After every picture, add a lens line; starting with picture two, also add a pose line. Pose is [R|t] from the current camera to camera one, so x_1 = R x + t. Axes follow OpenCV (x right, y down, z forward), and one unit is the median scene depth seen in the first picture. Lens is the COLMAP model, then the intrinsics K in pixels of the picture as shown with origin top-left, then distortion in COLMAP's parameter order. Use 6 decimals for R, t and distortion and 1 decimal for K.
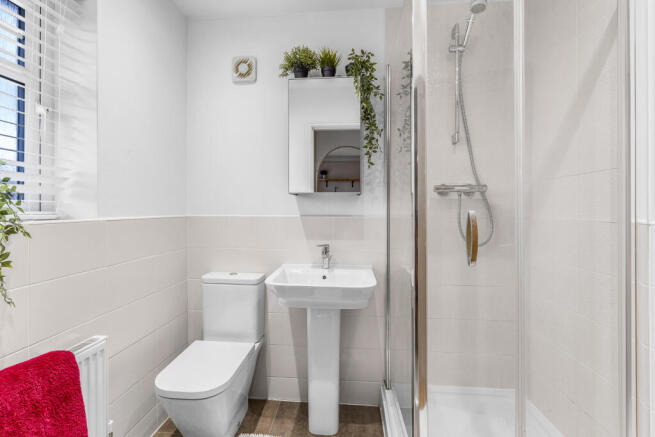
lens RADIAL K [[300.7, 0, 328.7], [0, 300.7, 212.0], [0, 0, 1]] dist [0.000387, 0.000111]
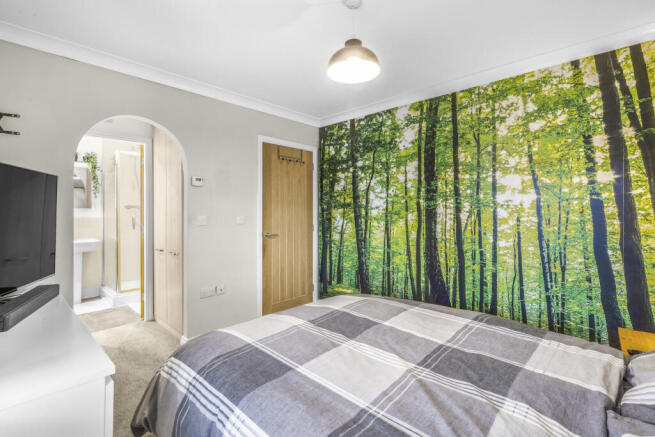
lens RADIAL K [[300.7, 0, 328.7], [0, 300.7, 212.0], [0, 0, 1]] dist [0.000387, 0.000111]
pose [[0.632781, -0.008081, 0.774289, -0.581709], [-0.002341, 0.999921, 0.012349, -0.068010], [-0.774328, -0.009627, 0.632712, -2.133099]]
